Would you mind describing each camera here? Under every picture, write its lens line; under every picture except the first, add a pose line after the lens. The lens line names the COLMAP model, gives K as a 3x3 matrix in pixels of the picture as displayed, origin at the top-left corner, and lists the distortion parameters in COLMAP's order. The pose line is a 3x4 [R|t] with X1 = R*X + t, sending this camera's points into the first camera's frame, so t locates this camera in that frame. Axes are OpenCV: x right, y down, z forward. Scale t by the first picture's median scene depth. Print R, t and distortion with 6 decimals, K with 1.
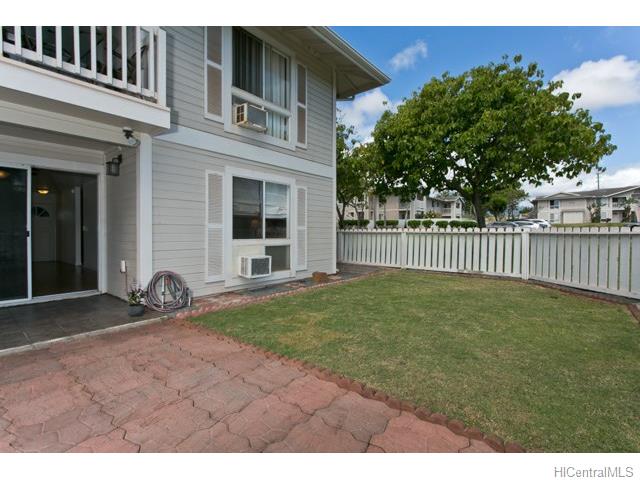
lens RADIAL K [[306.1, 0, 319.2], [0, 306.1, 230.0], [0, 0, 1]] dist [0.000403, 0.000466]
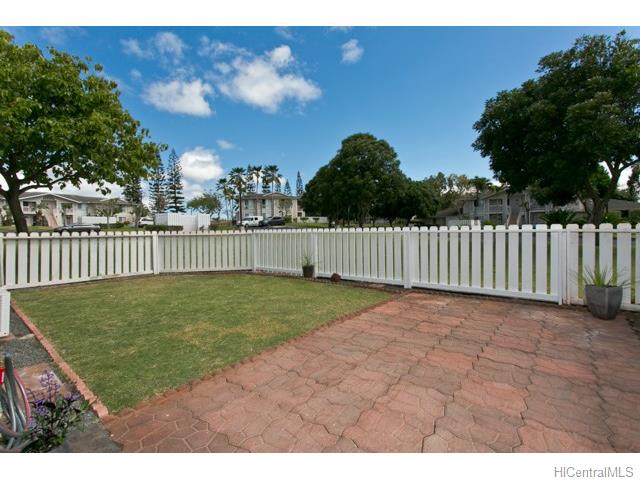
lens RADIAL K [[306.1, 0, 319.2], [0, 306.1, 230.0], [0, 0, 1]] dist [0.000403, 0.000466]
pose [[-0.001514, -0.002326, 0.999996, -0.469201], [0.014631, 0.999890, 0.002348, -0.004261], [-0.999892, 0.014635, -0.001480, 0.322017]]
